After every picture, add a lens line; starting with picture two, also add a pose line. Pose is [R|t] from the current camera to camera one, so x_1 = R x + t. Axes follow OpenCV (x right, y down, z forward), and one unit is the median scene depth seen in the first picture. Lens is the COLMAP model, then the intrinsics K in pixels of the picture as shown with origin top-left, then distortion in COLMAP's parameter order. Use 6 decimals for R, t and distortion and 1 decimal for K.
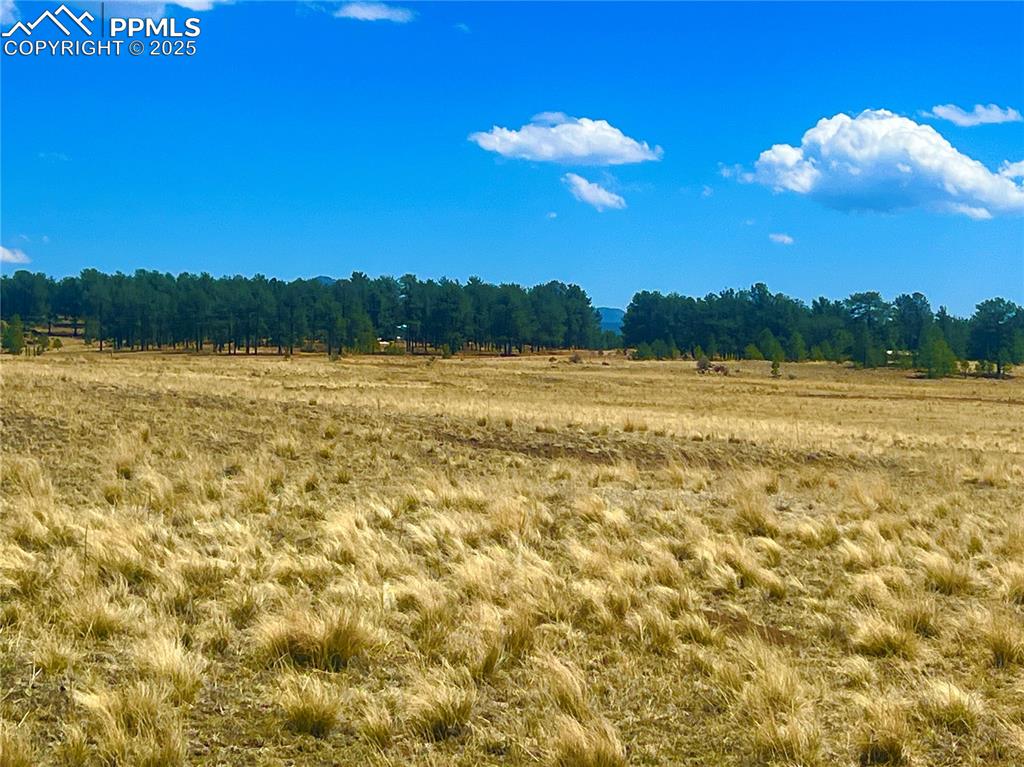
lens RADIAL K [[2173.3, 0, 512.0], [0, 2173.3, 383.5], [0, 0, 1]] dist [0.232775, -0.243774]
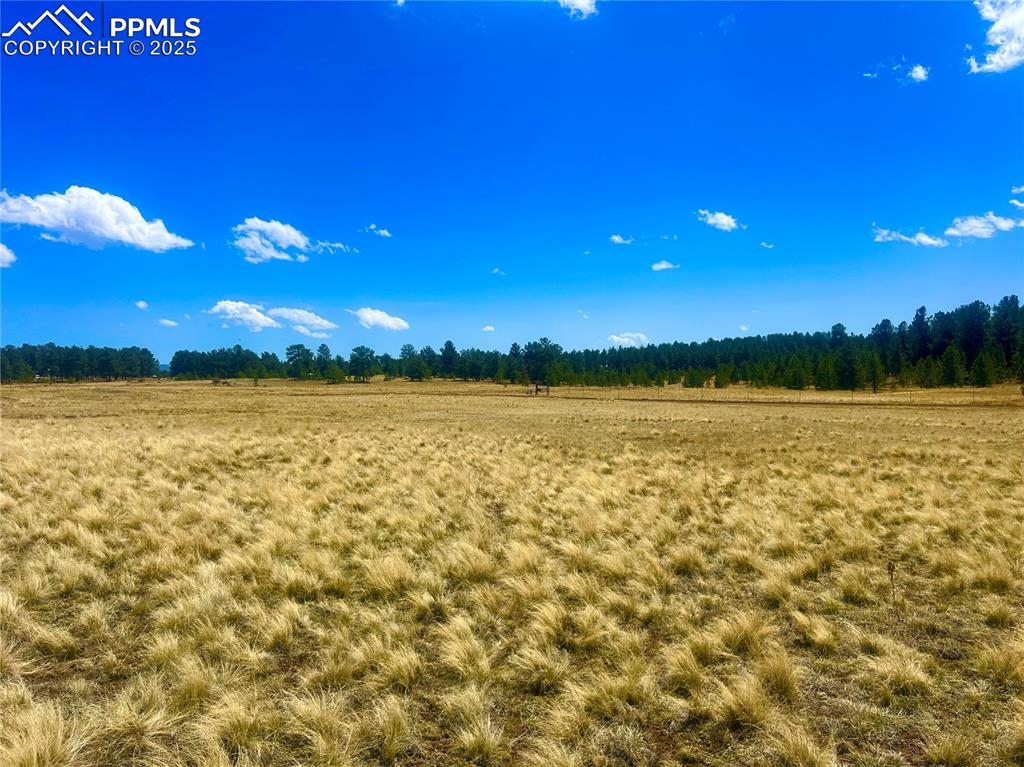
lens RADIAL K [[780.3, 0, 512.0], [0, 780.3, 383.5], [0, 0, 1]] dist [0.065900, -0.063875]
pose [[0.896318, -0.034615, 0.442058, 0.010163], [0.036805, 0.999316, 0.003626, 0.000303], [-0.441881, 0.013020, 0.896979, 0.171936]]
